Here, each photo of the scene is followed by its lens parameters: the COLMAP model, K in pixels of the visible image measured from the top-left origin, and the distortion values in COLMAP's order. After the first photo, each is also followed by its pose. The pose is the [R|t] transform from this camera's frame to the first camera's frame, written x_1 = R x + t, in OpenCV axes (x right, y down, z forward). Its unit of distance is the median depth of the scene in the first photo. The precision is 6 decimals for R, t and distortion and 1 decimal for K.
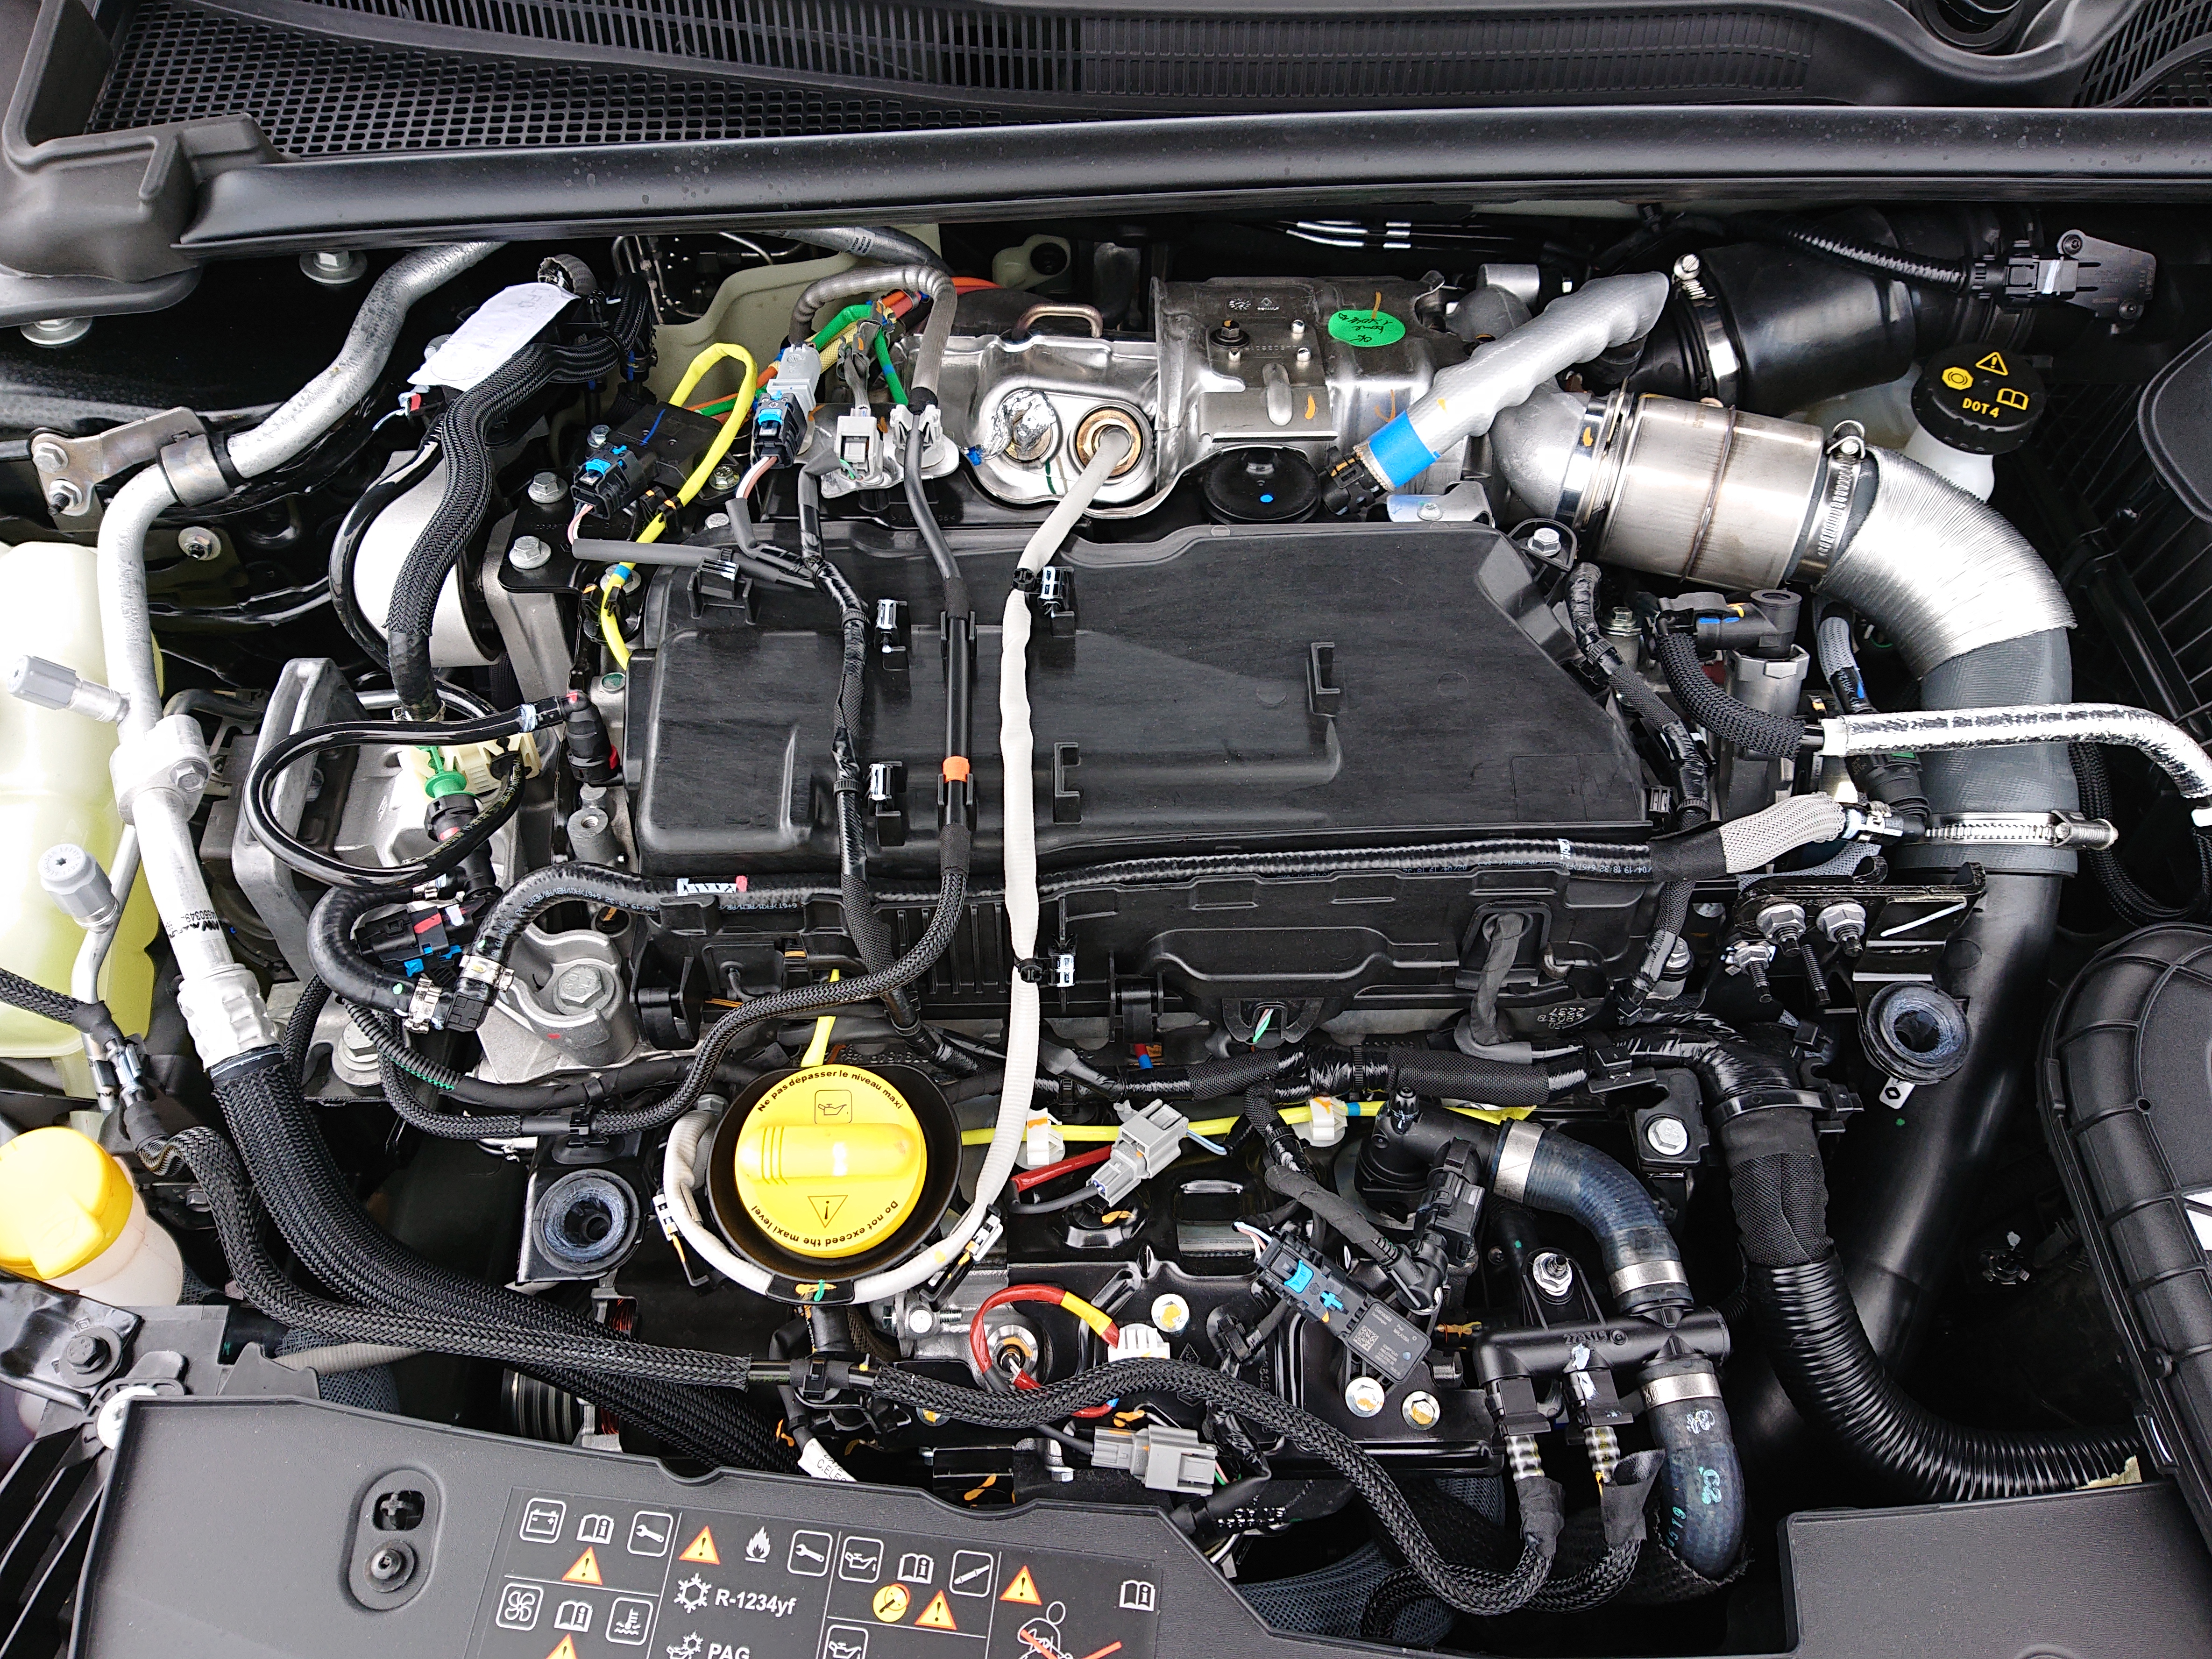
lens RADIAL K [[1742.6, 0, 1097.3], [0, 1742.6, 834.9], [0, 0, 1]] dist [0.144358, -0.268191]
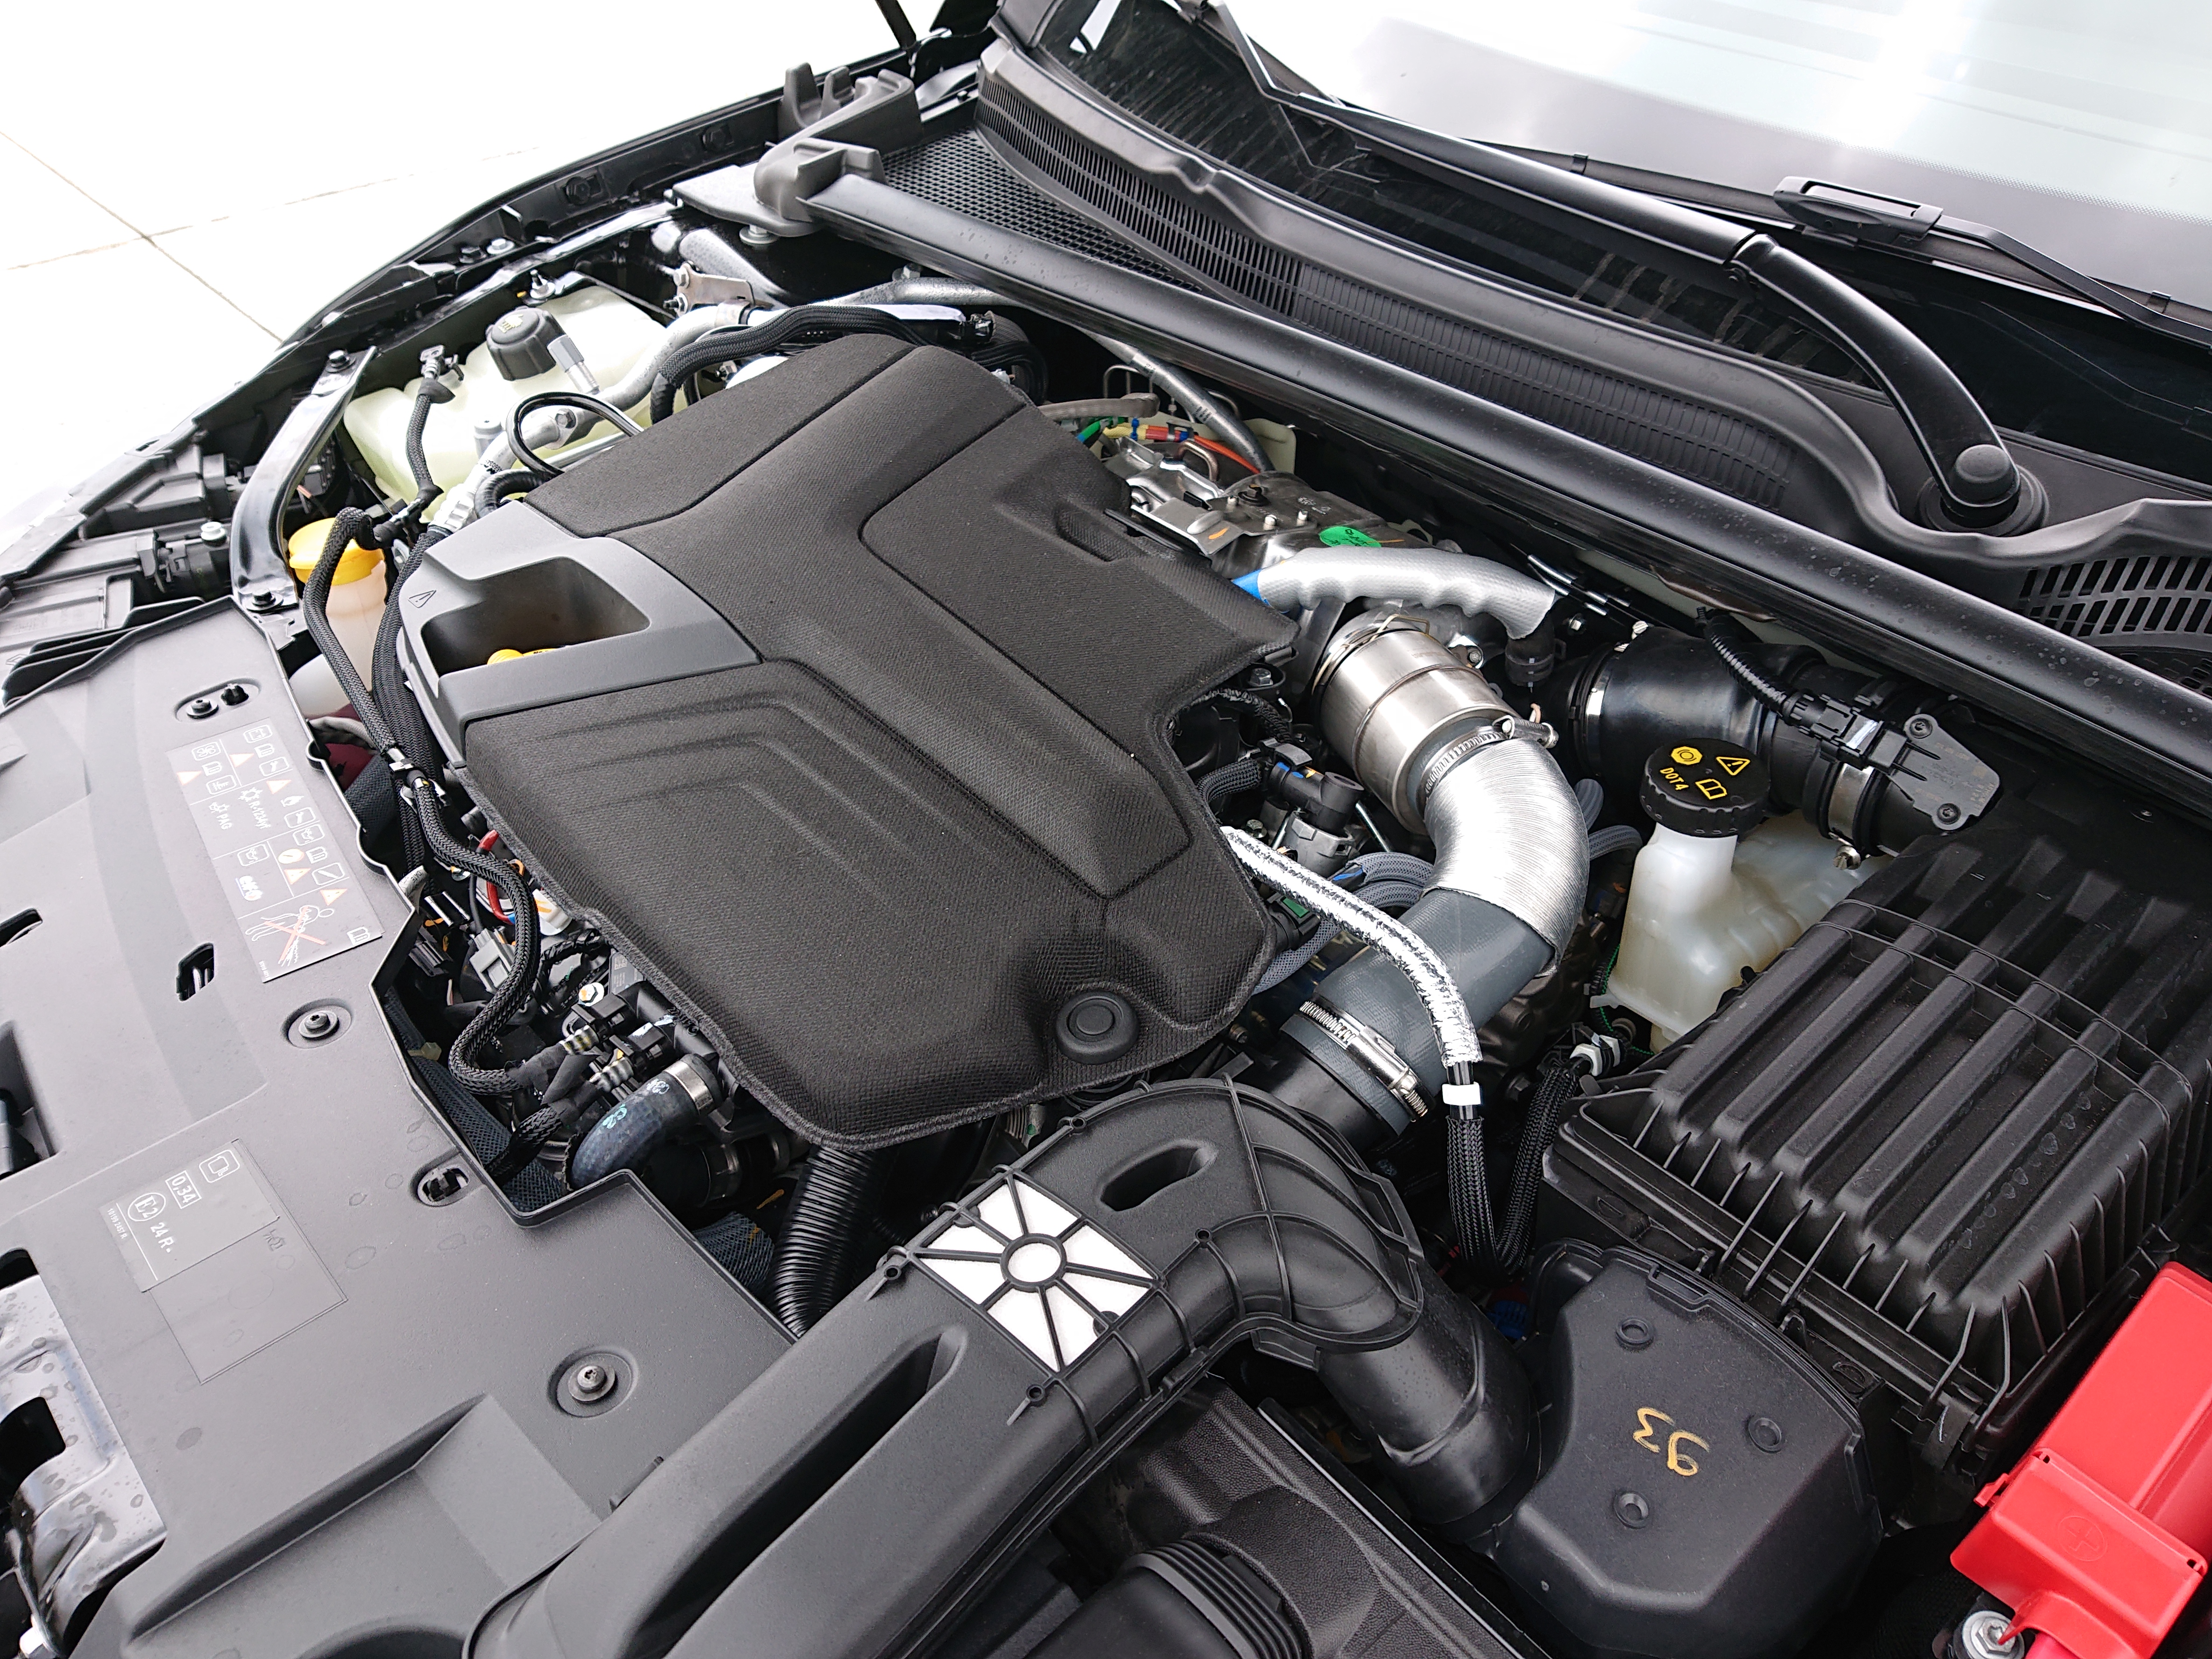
lens RADIAL K [[1742.6, 0, 1097.3], [0, 1742.6, 834.9], [0, 0, 1]] dist [0.144358, -0.268191]
pose [[0.642813, 0.469129, -0.605565, 1.059705], [-0.628769, 0.774673, -0.067309, 0.071924], [0.437538, 0.424028, 0.792944, 0.071035]]
